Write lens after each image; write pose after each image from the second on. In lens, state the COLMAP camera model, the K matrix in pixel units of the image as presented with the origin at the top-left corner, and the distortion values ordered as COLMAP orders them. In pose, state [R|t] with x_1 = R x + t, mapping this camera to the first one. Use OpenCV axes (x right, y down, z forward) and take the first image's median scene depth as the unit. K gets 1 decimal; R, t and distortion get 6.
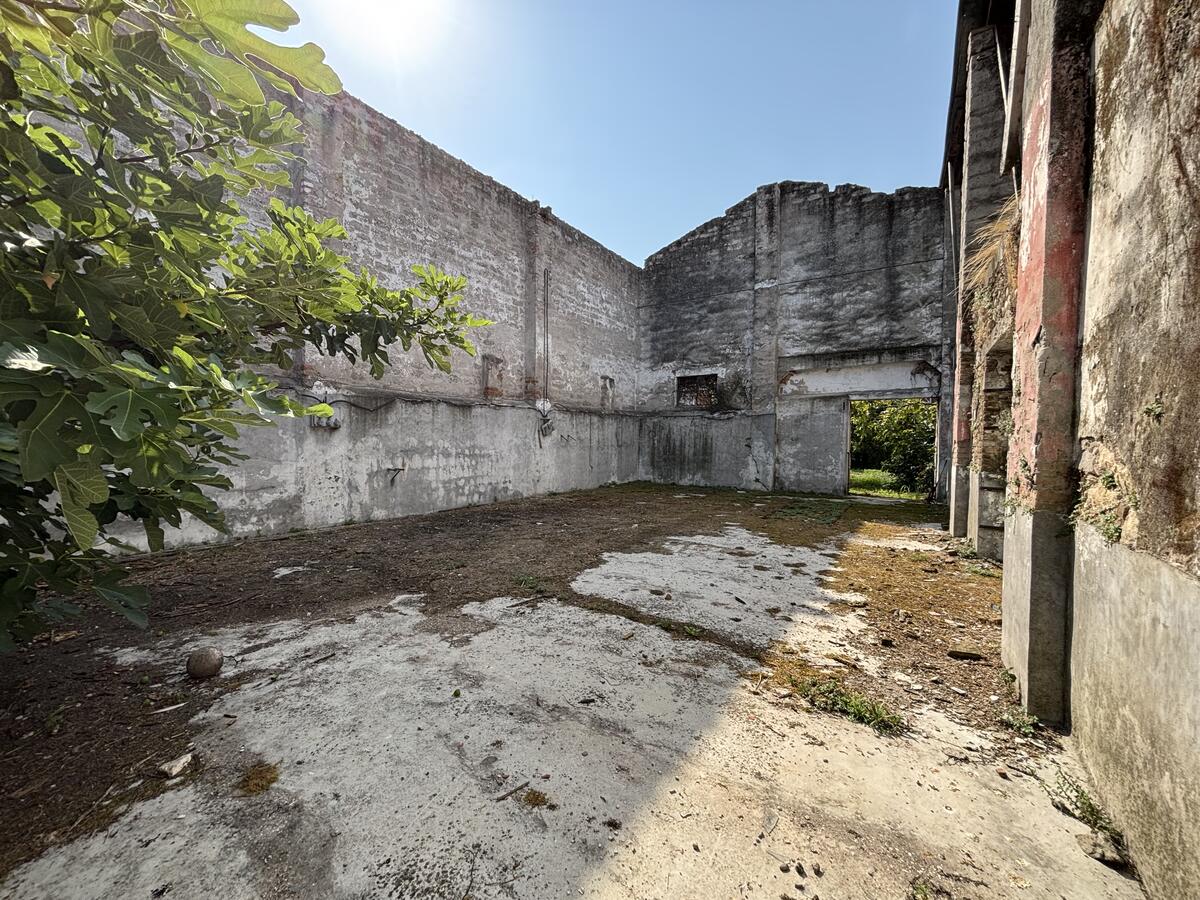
lens RADIAL K [[485.3, 0, 599.7], [0, 485.3, 452.7], [0, 0, 1]] dist [-0.004015, 0.000347]
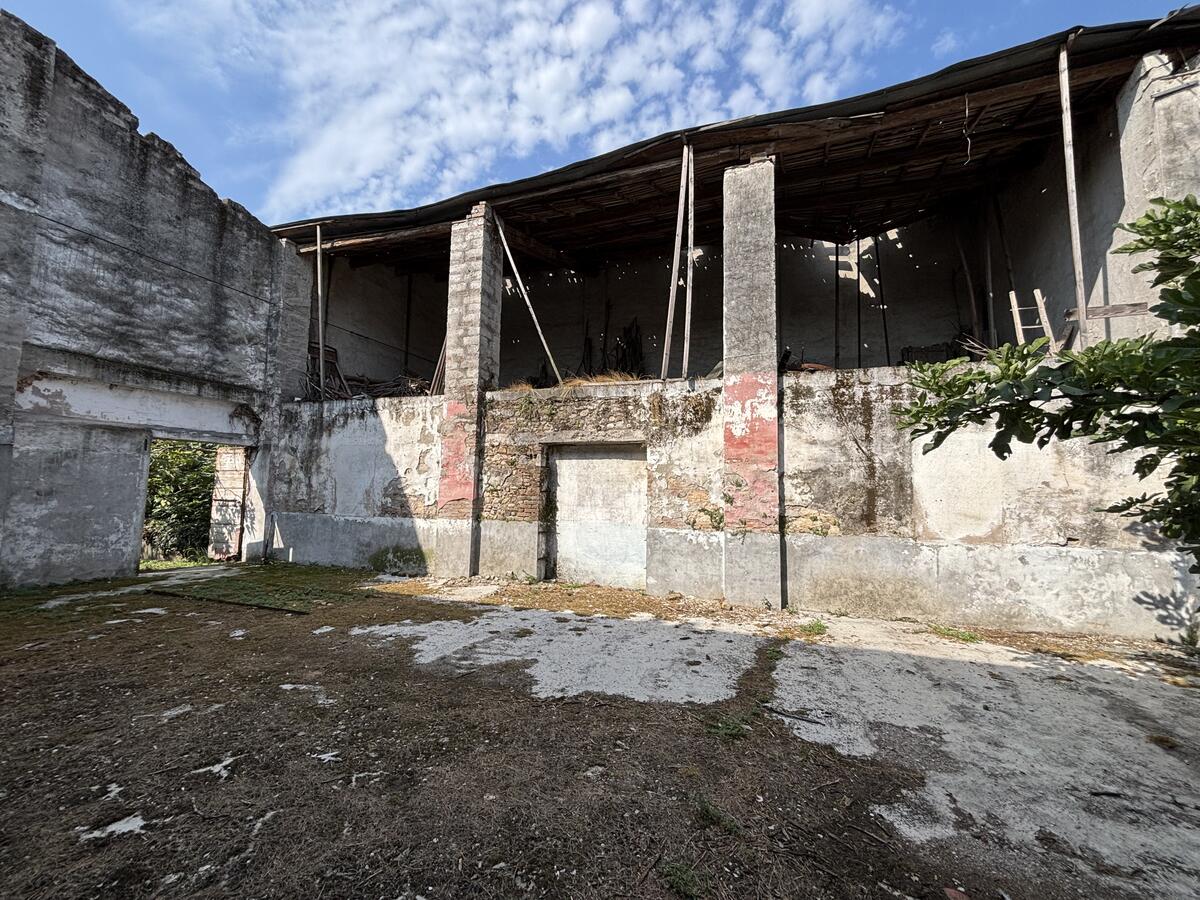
lens RADIAL K [[485.3, 0, 599.4], [0, 485.3, 452.4], [0, 0, 1]] dist [-0.004015, 0.000347]
pose [[-0.228157, 0.070840, 0.971044, -0.336898], [0.011208, 0.997475, -0.070135, -0.031868], [-0.973560, -0.005118, -0.228375, 0.564821]]
